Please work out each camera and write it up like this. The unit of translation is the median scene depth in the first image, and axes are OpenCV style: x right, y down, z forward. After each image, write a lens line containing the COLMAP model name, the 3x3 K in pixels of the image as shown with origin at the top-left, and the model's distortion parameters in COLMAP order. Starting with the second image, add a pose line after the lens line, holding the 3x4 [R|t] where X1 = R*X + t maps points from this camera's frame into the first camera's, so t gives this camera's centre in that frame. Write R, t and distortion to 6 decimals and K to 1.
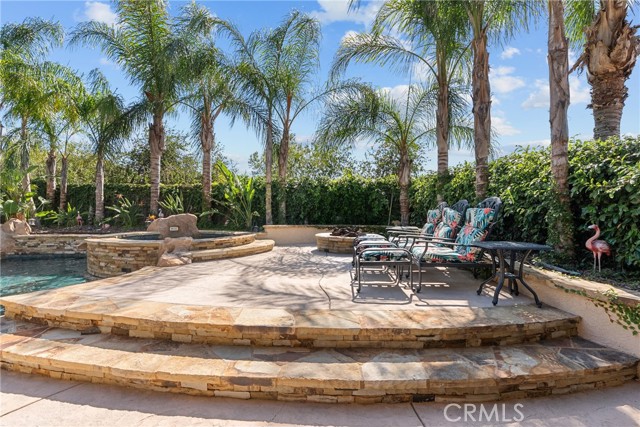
lens RADIAL K [[292.8, 0, 322.5], [0, 292.8, 214.9], [0, 0, 1]] dist [-0.001636, 0.000423]
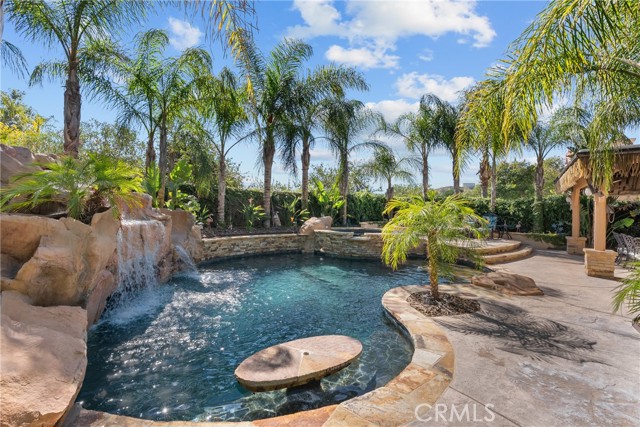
lens RADIAL K [[289.7, 0, 322.9], [0, 289.7, 213.9], [0, 0, 1]] dist [-0.003156, 0.000212]
pose [[0.653367, -0.001472, 0.757040, -1.392055], [-0.011563, 0.999862, 0.011924, -0.029325], [-0.756953, -0.016545, 0.653260, 0.081004]]
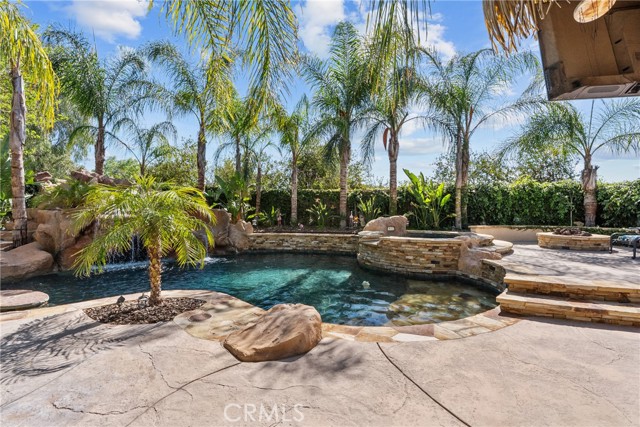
lens RADIAL K [[289.3, 0, 327.0], [0, 289.3, 212.3], [0, 0, 1]] dist [-0.004662, -0.000236]
pose [[0.997400, -0.001255, -0.072049, -0.593244], [0.000665, 0.999966, -0.008204, -0.007278], [0.072057, 0.008134, 0.997367, -0.143281]]
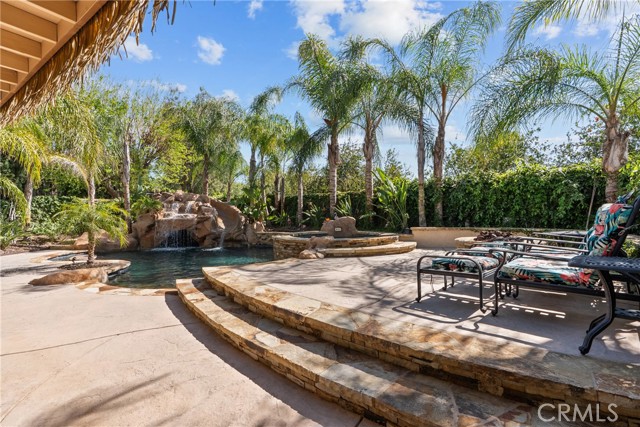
lens RADIAL K [[289.7, 0, 322.9], [0, 289.7, 213.9], [0, 0, 1]] dist [-0.003156, 0.000212]
pose [[0.774470, -0.016842, -0.632386, 0.168309], [0.010725, 0.999851, -0.013493, -0.000078], [0.632519, 0.003668, 0.774536, 0.040758]]
